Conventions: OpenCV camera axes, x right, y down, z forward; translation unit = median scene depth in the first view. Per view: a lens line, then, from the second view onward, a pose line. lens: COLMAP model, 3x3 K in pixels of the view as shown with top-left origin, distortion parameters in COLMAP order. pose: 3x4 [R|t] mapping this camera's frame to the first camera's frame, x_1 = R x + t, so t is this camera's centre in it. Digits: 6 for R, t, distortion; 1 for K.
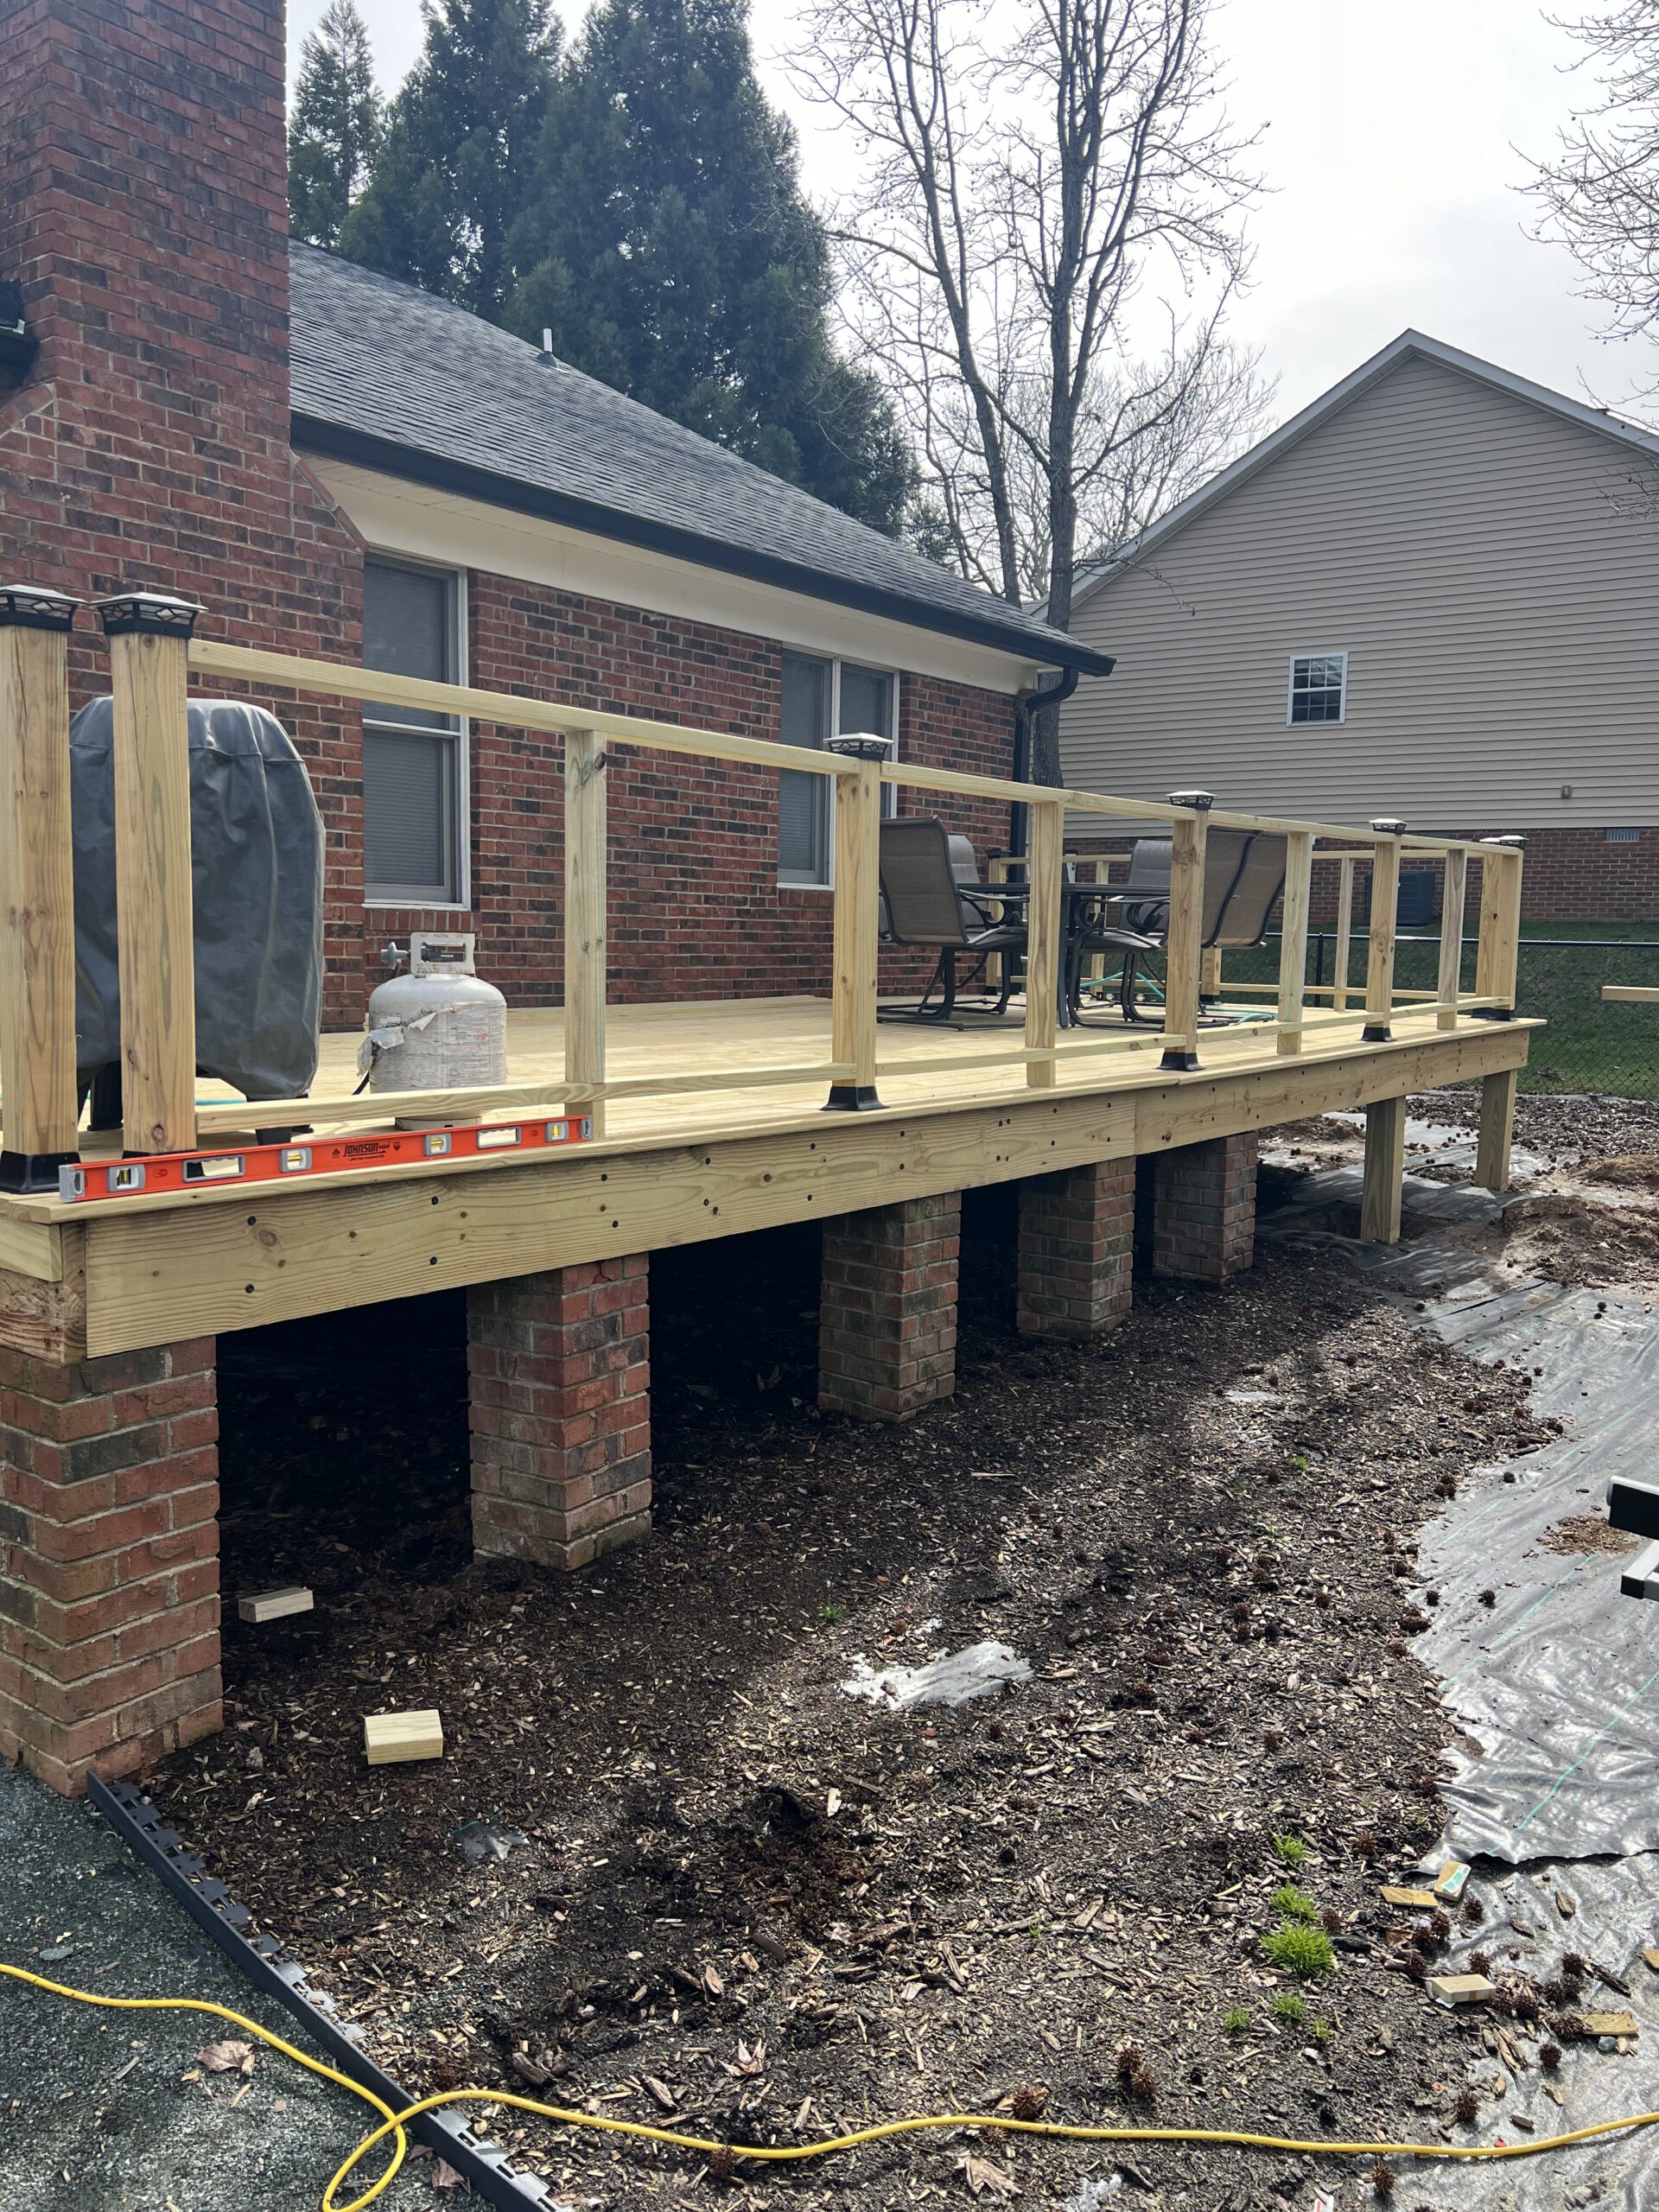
lens RADIAL K [[1657.7, 0, 795.6], [0, 1657.7, 1072.8], [0, 0, 1]] dist [0.052894, -0.056595]
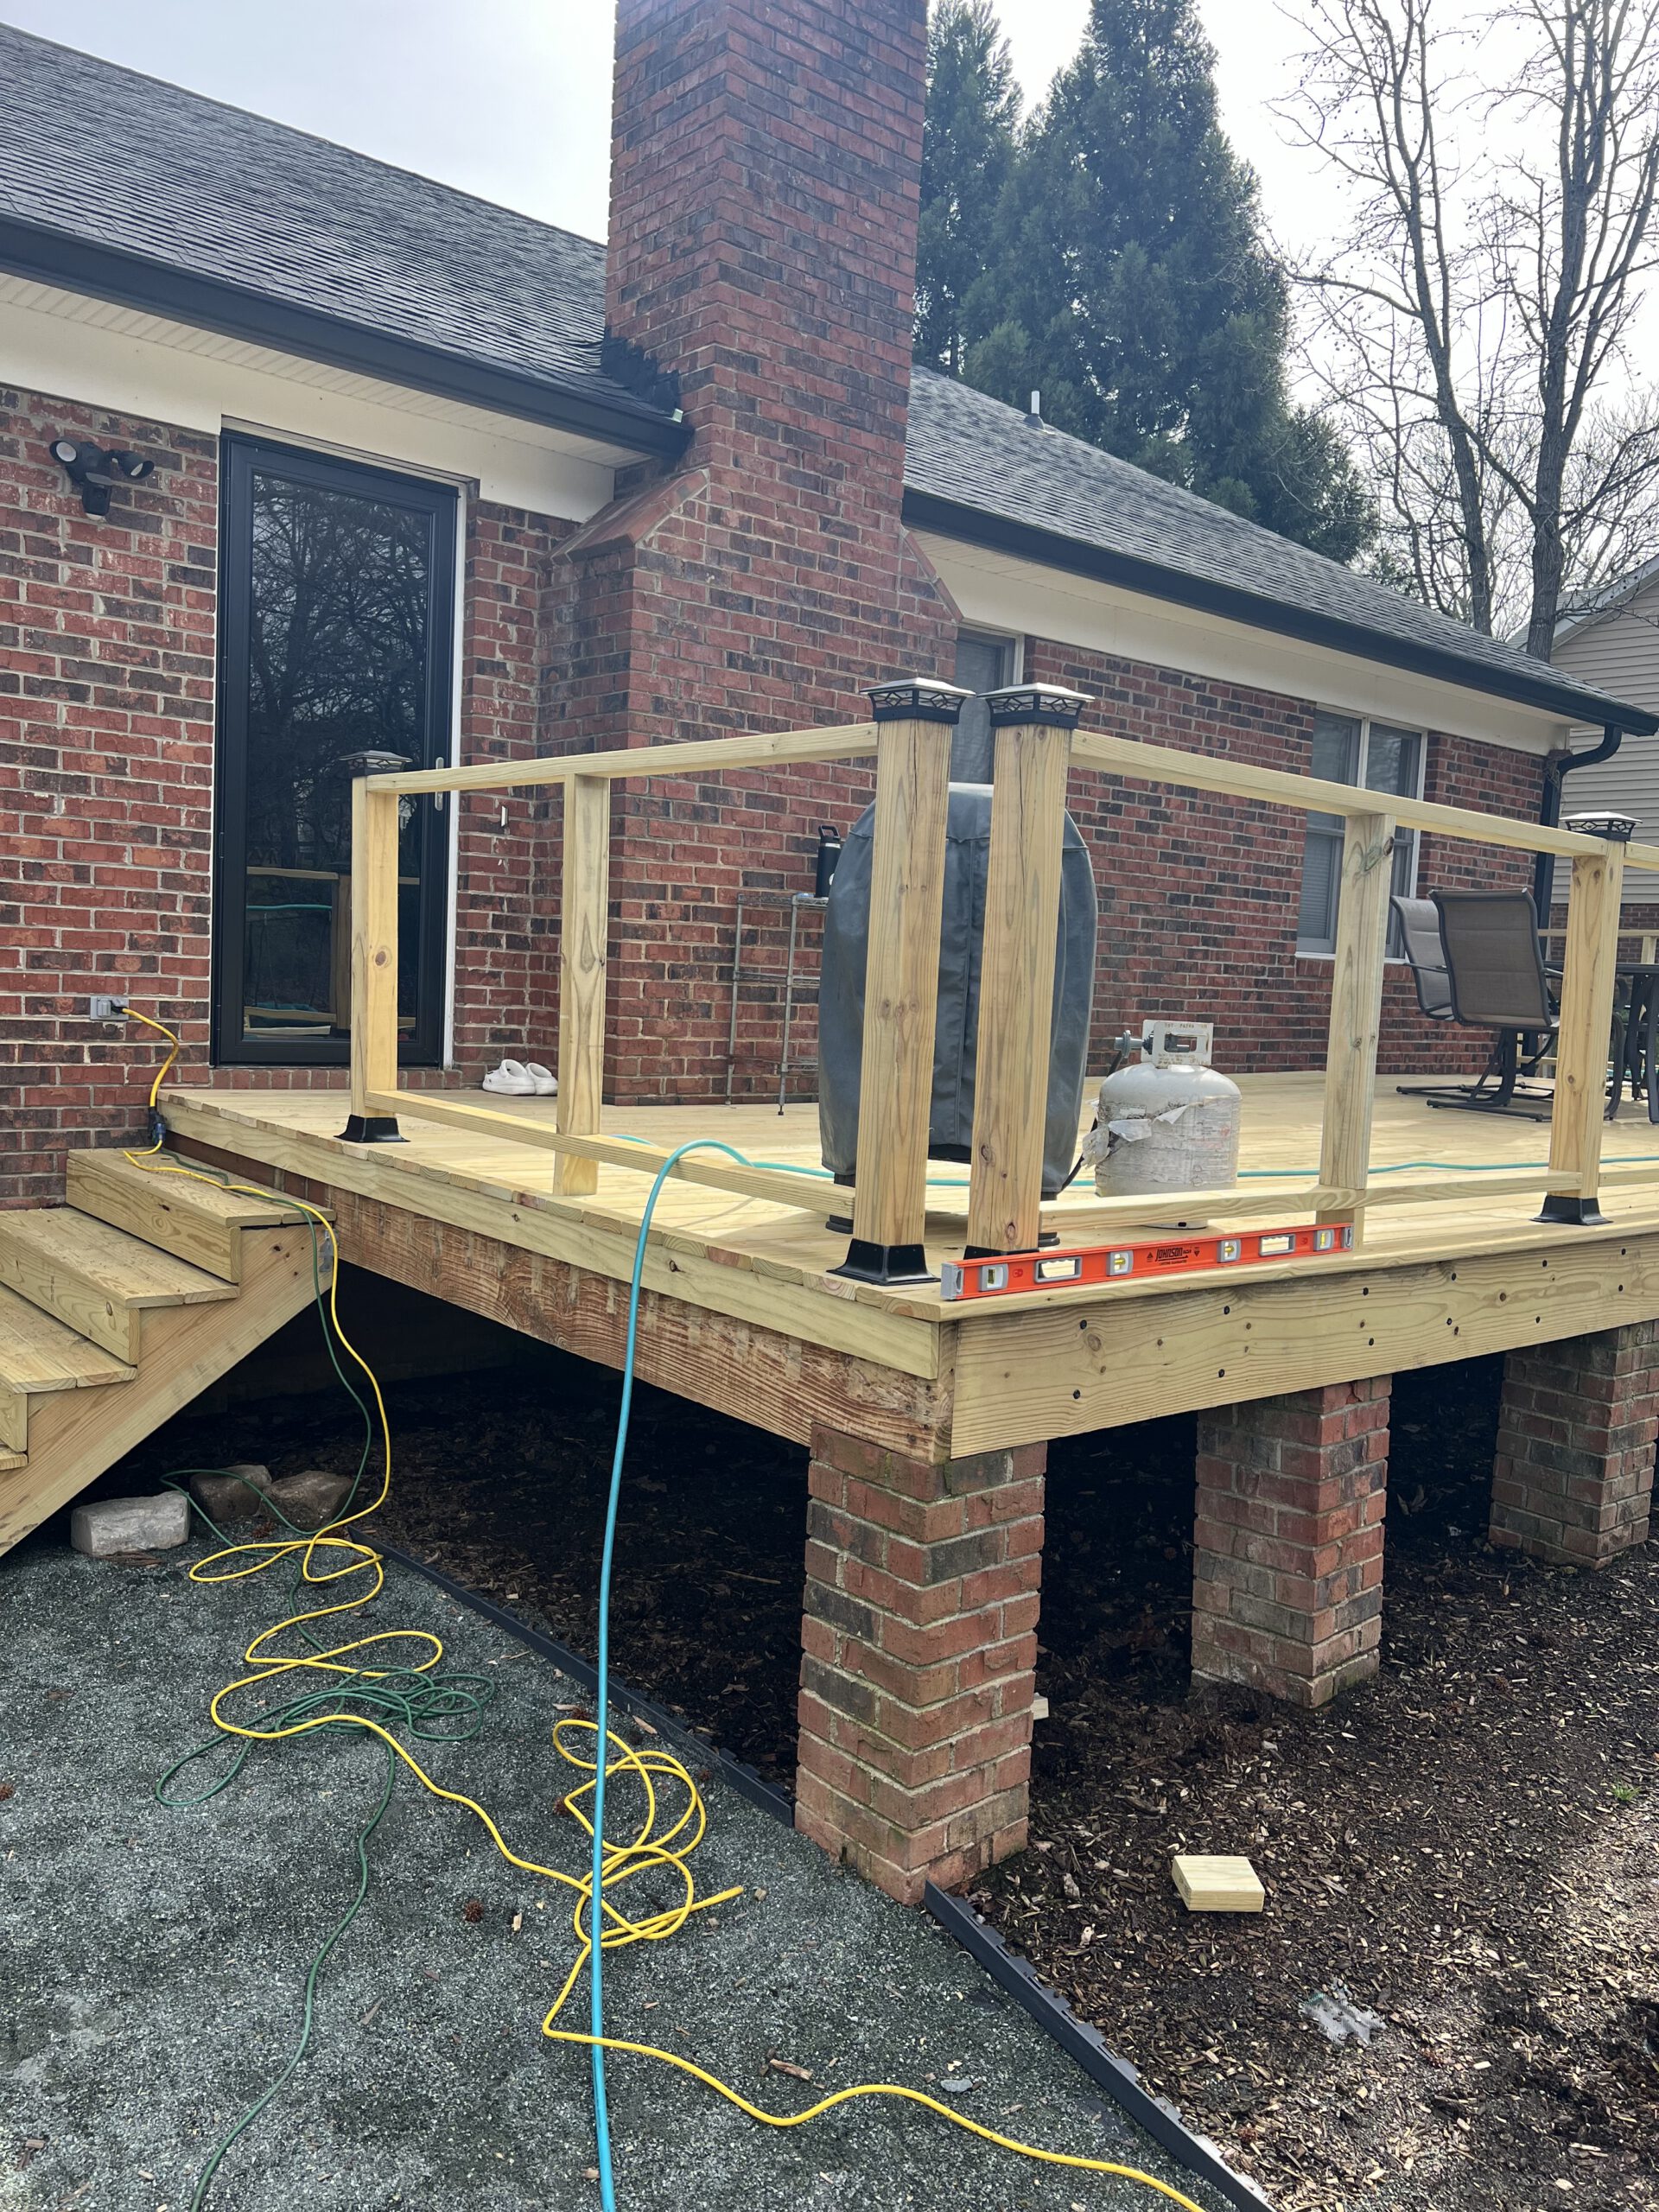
lens RADIAL K [[1657.7, 0, 807.6], [0, 1657.7, 1092.2], [0, 0, 1]] dist [0.052894, -0.056595]
pose [[0.978324, 0.042981, -0.202572, -0.193305], [-0.046863, 0.998797, -0.014409, -0.016512], [0.201709, 0.023590, 0.979161, 0.011379]]
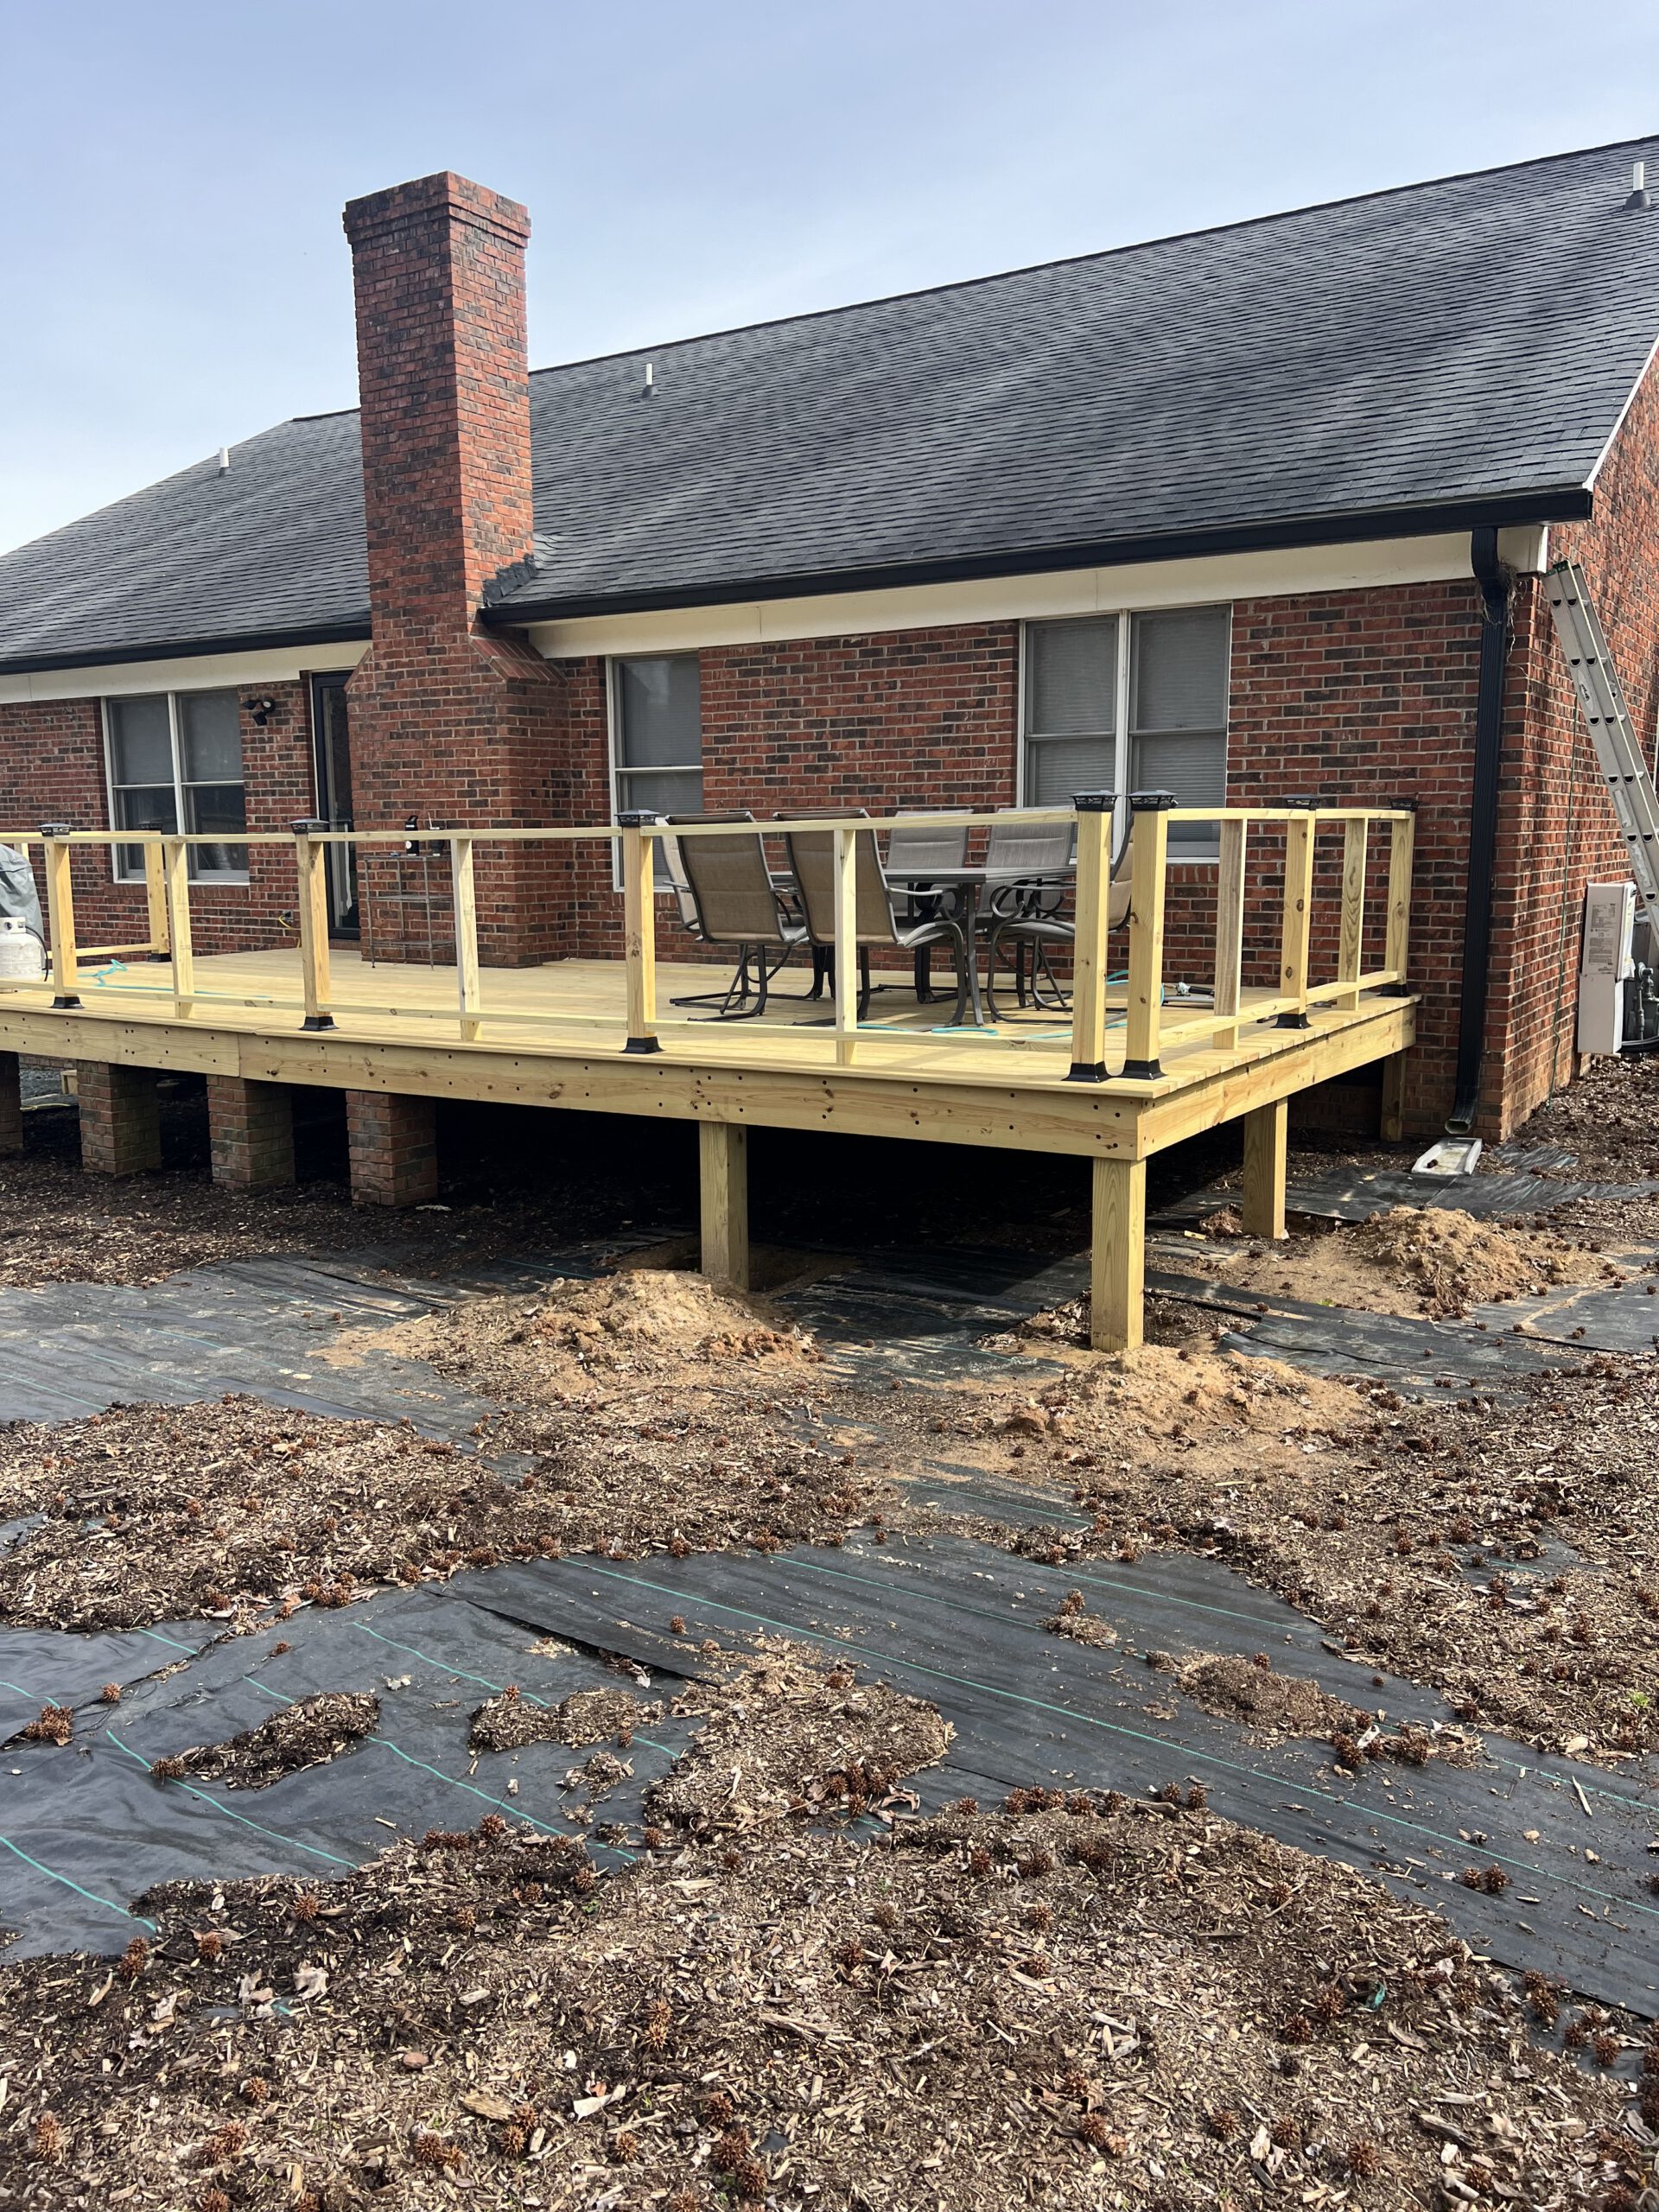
lens RADIAL K [[1657.7, 0, 821.6], [0, 1657.7, 1113.8], [0, 0, 1]] dist [0.052894, -0.056595]
pose [[0.087717, 0.140879, -0.986133, 2.188064], [-0.081598, 0.987639, 0.133836, -0.192524], [0.992798, 0.068727, 0.098128, 1.731336]]
